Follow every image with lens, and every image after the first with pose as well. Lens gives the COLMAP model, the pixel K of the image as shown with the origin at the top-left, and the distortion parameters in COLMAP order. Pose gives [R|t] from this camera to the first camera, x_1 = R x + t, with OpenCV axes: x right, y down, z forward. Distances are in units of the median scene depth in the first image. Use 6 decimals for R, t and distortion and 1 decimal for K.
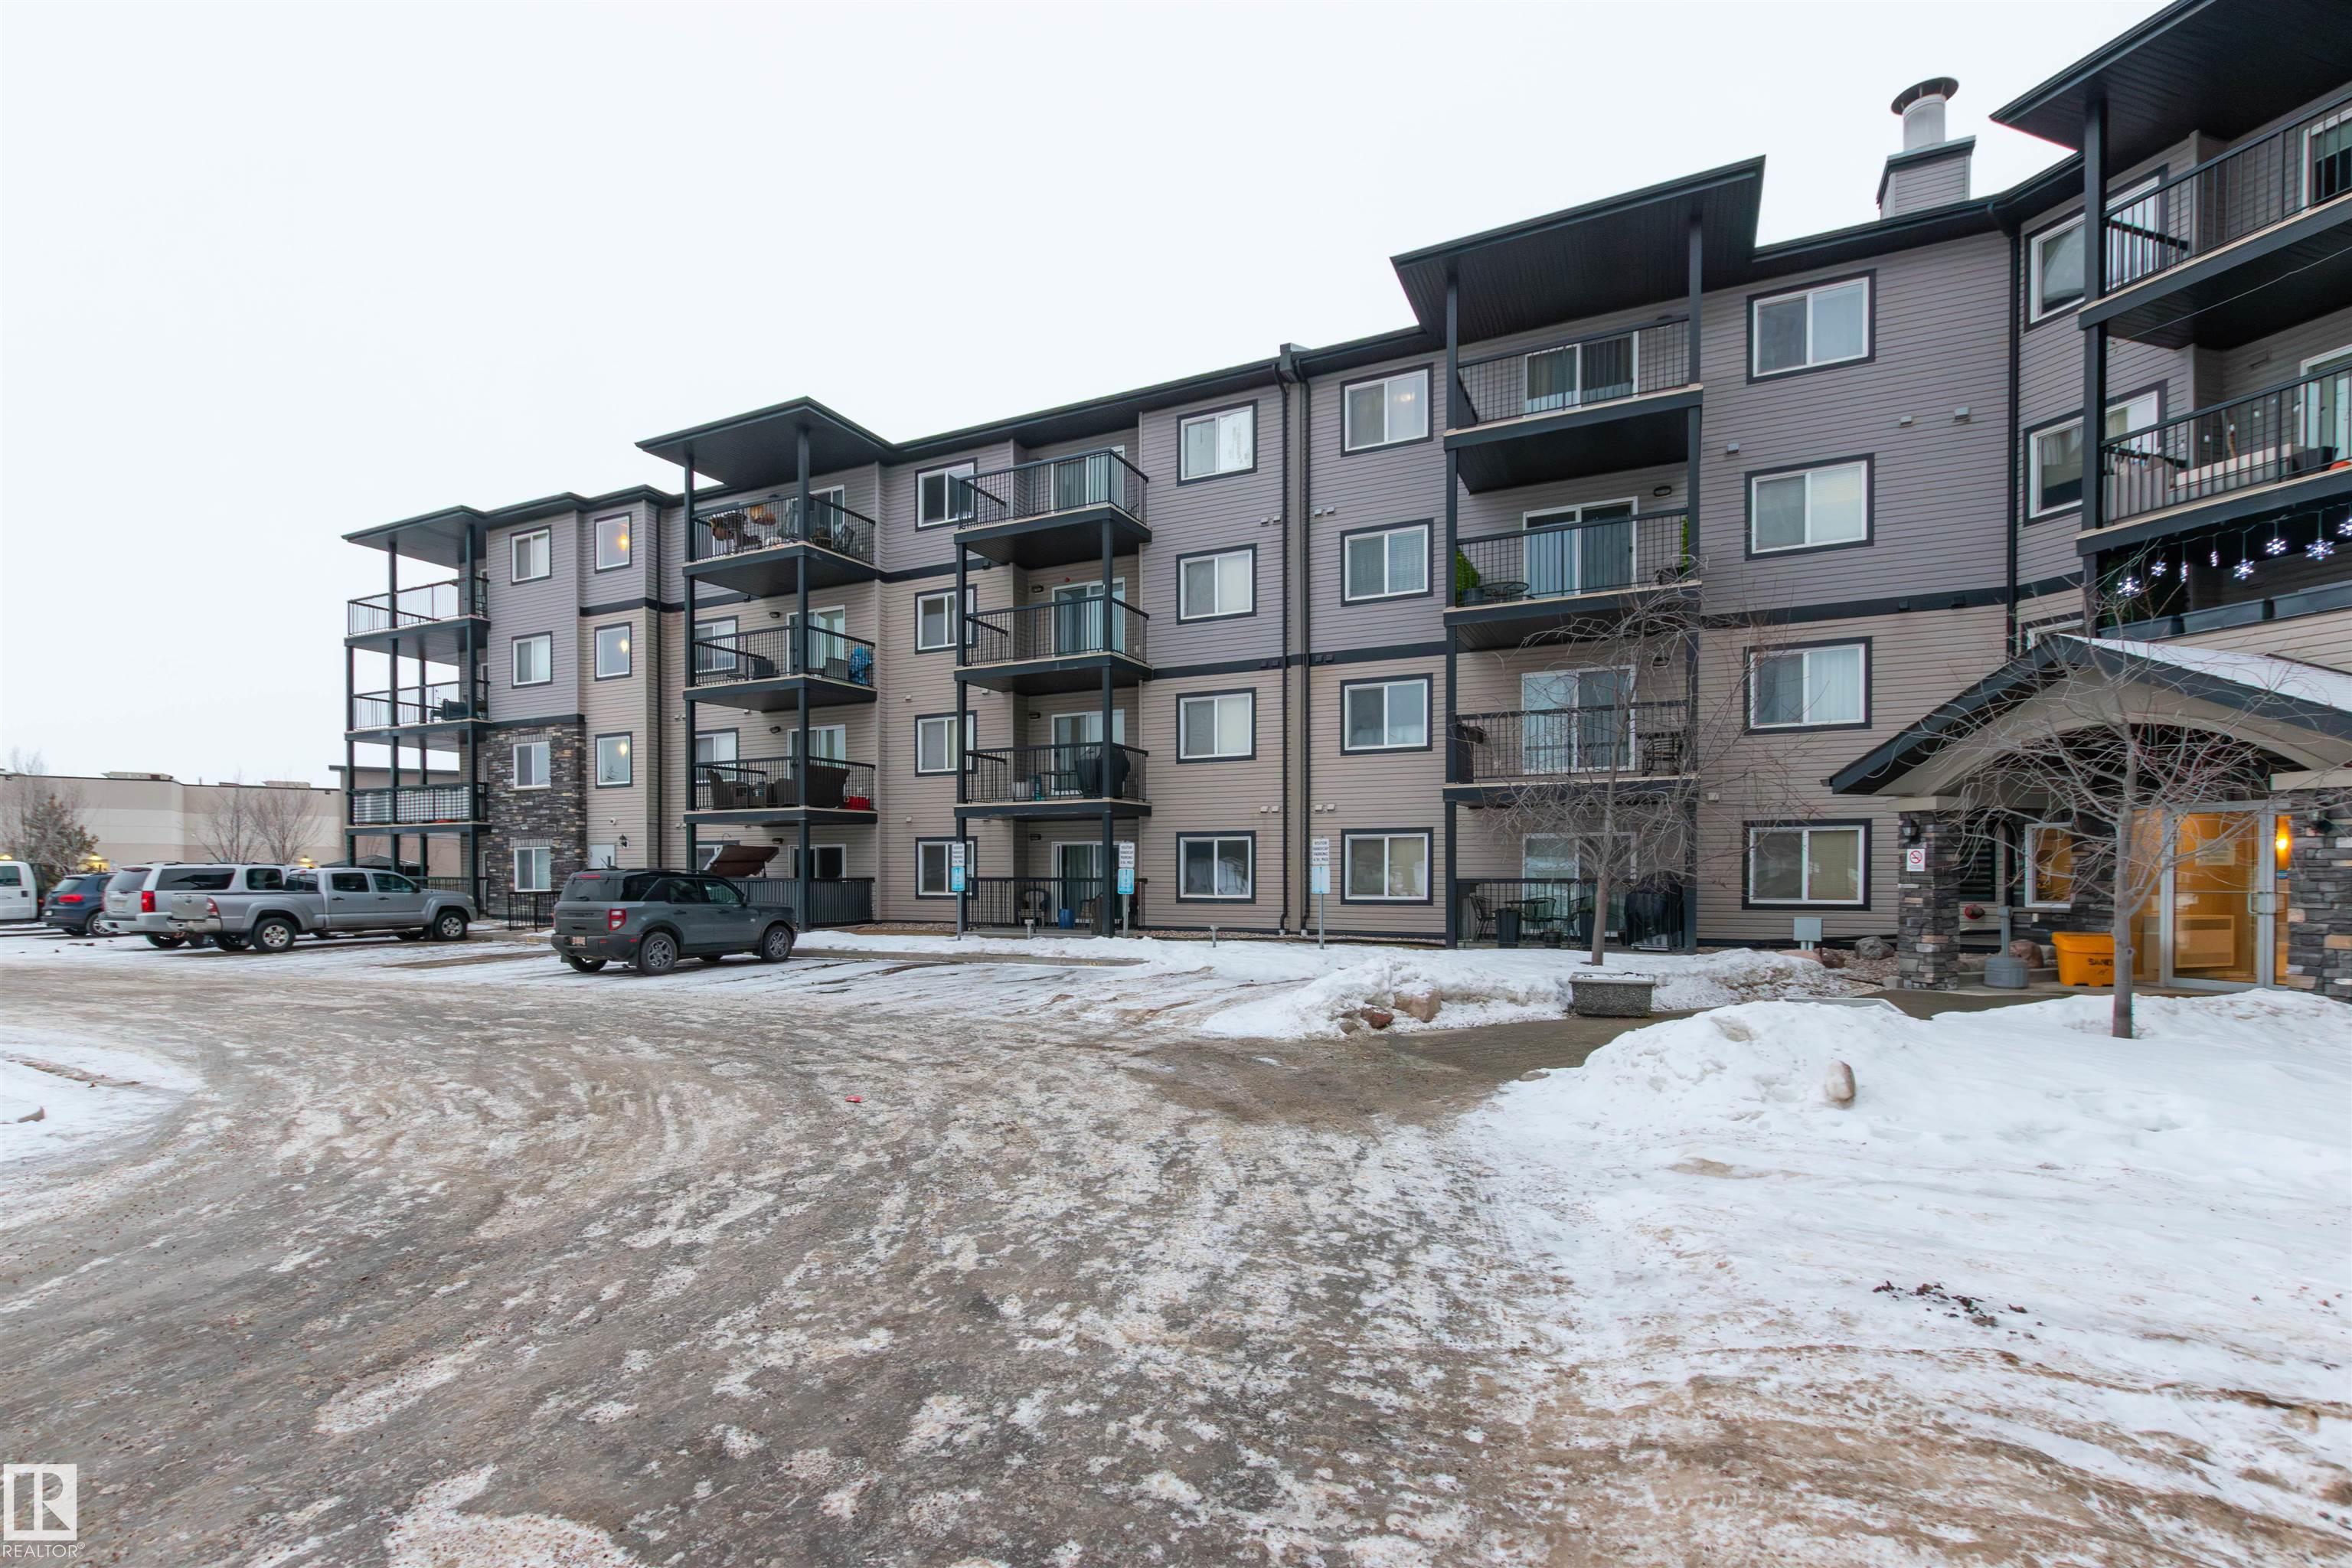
lens RADIAL K [[1098.4, 0, 1119.3], [0, 1098.4, 886.1], [0, 0, 1]] dist [0.009296, -0.000218]
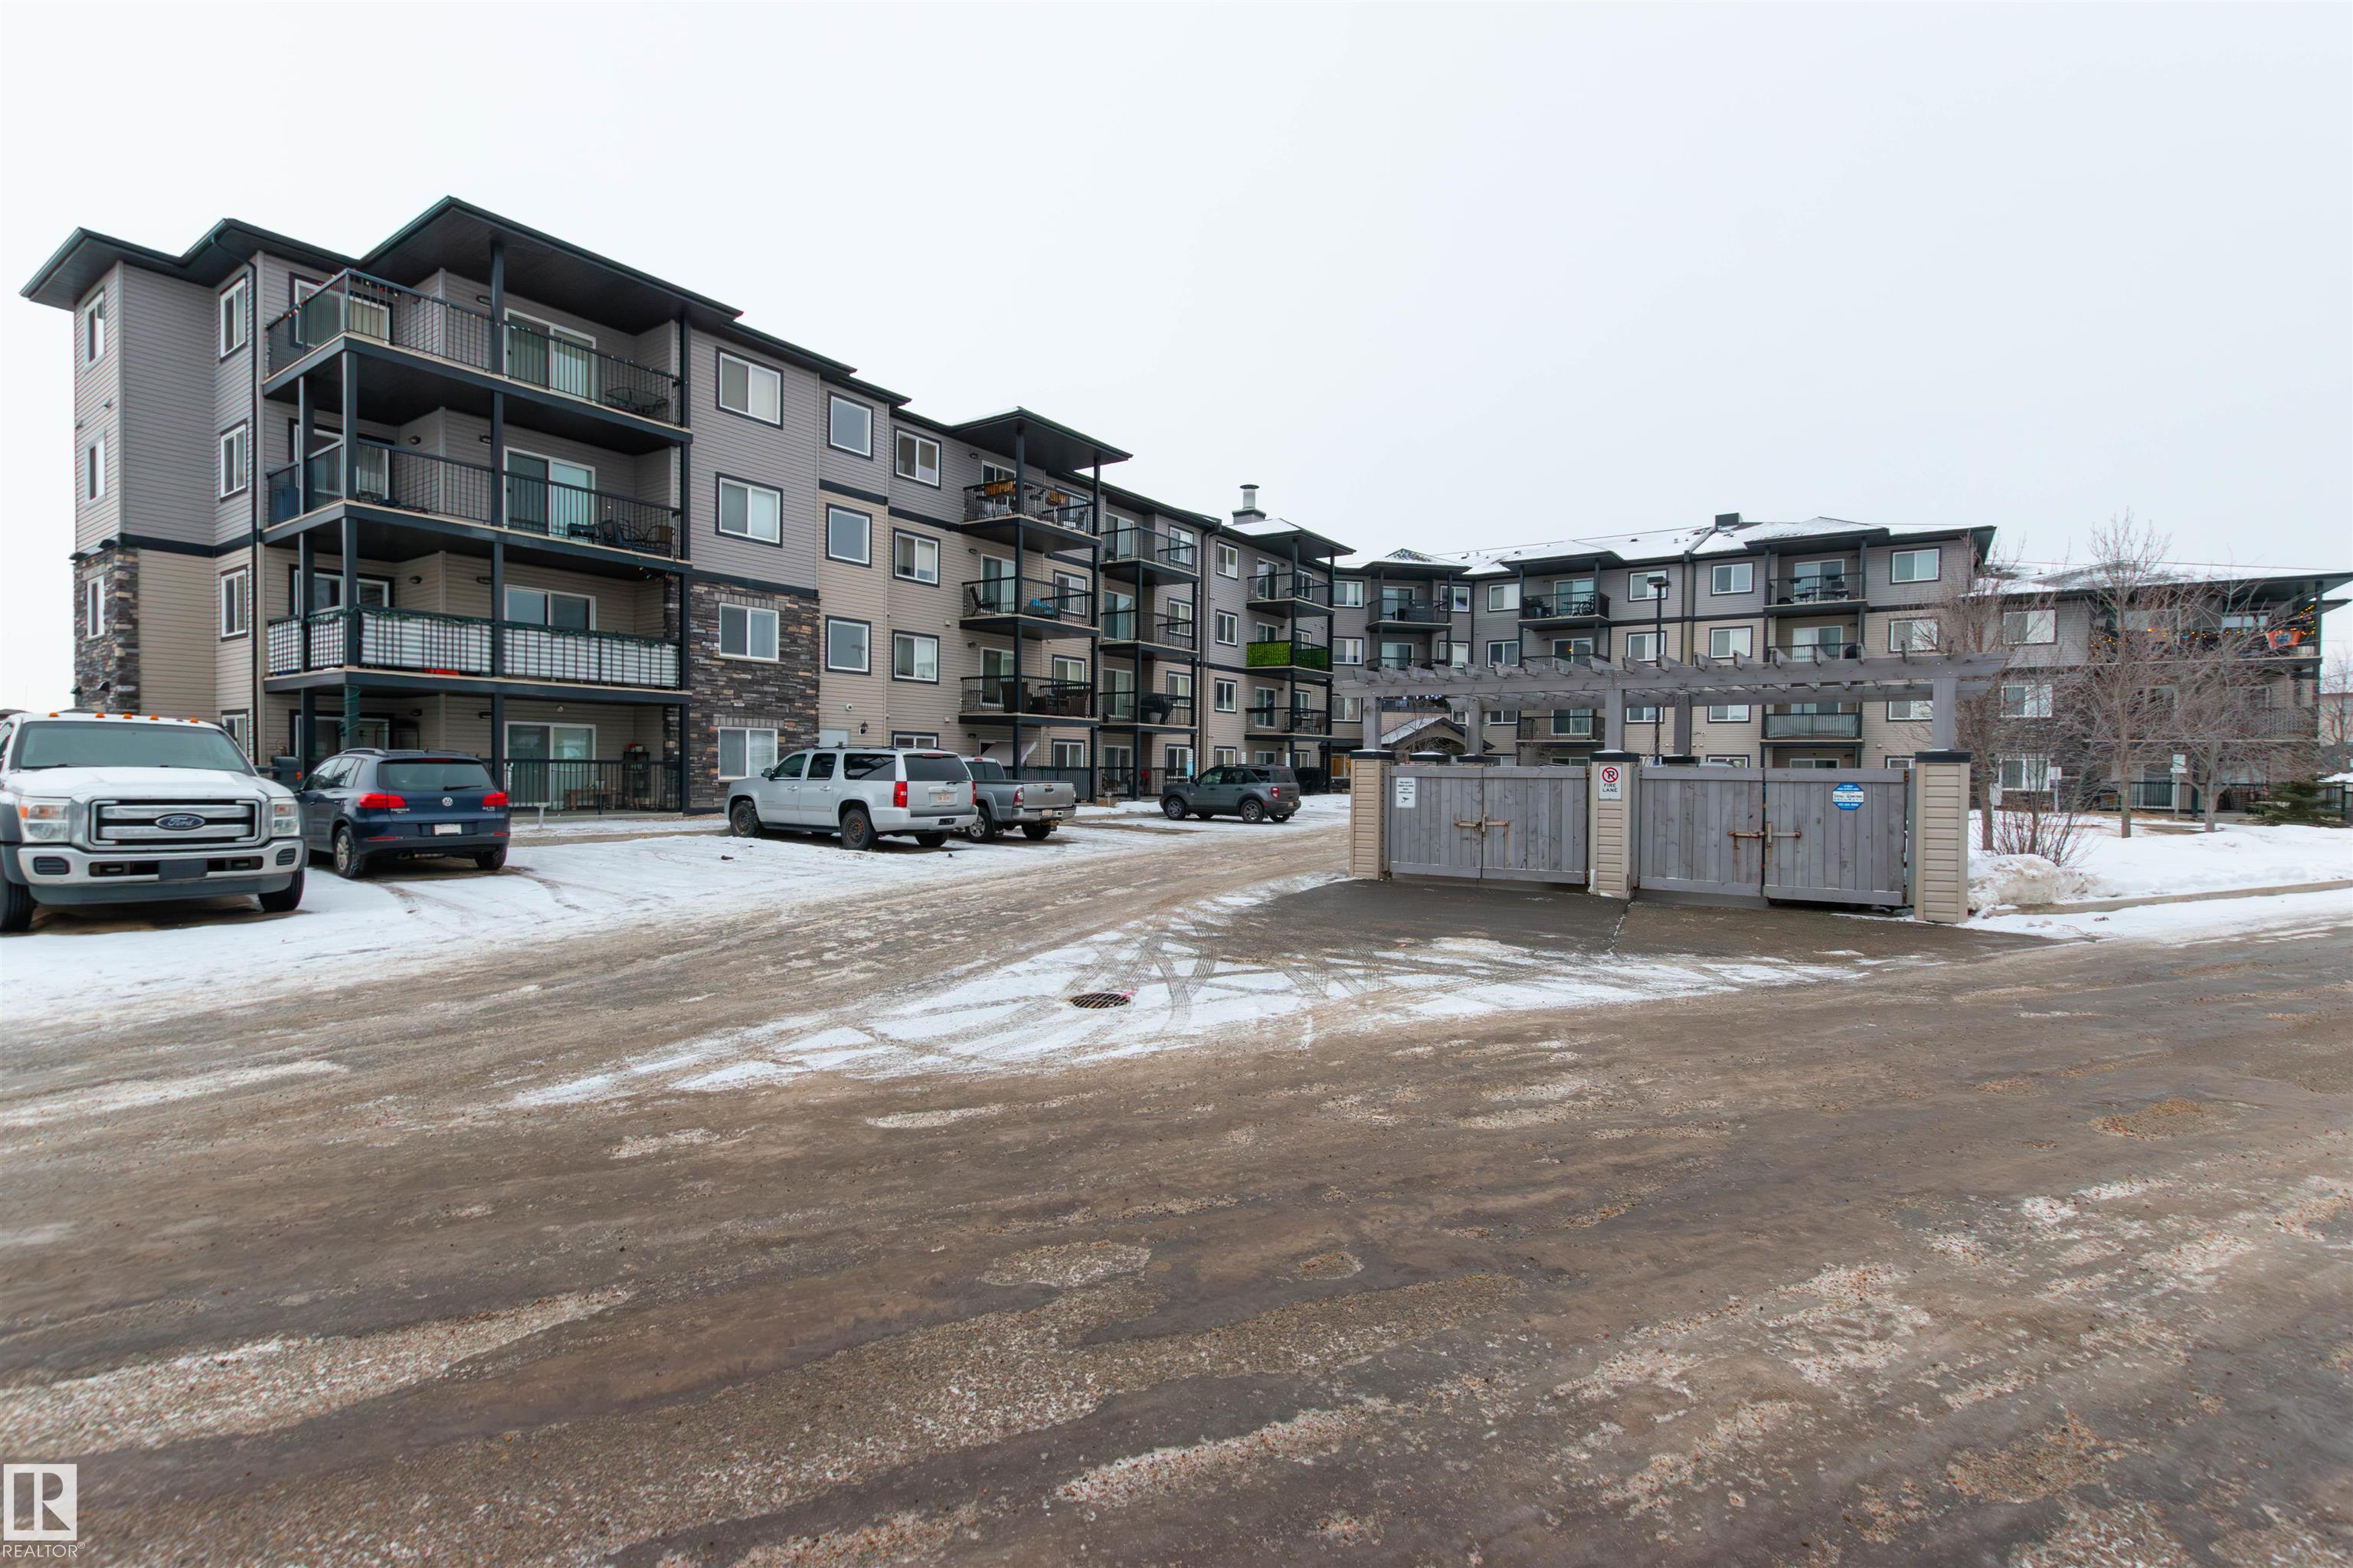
lens RADIAL K [[1082.1, 0, 1176.5], [0, 1082.1, 784.0], [0, 0, 1]] dist [-0.077555, -0.000053]
pose [[0.127645, -0.010022, 0.991769, -2.114713], [0.002287, 0.999949, 0.009811, 0.001983], [-0.991817, 0.001016, 0.127661, 0.901879]]
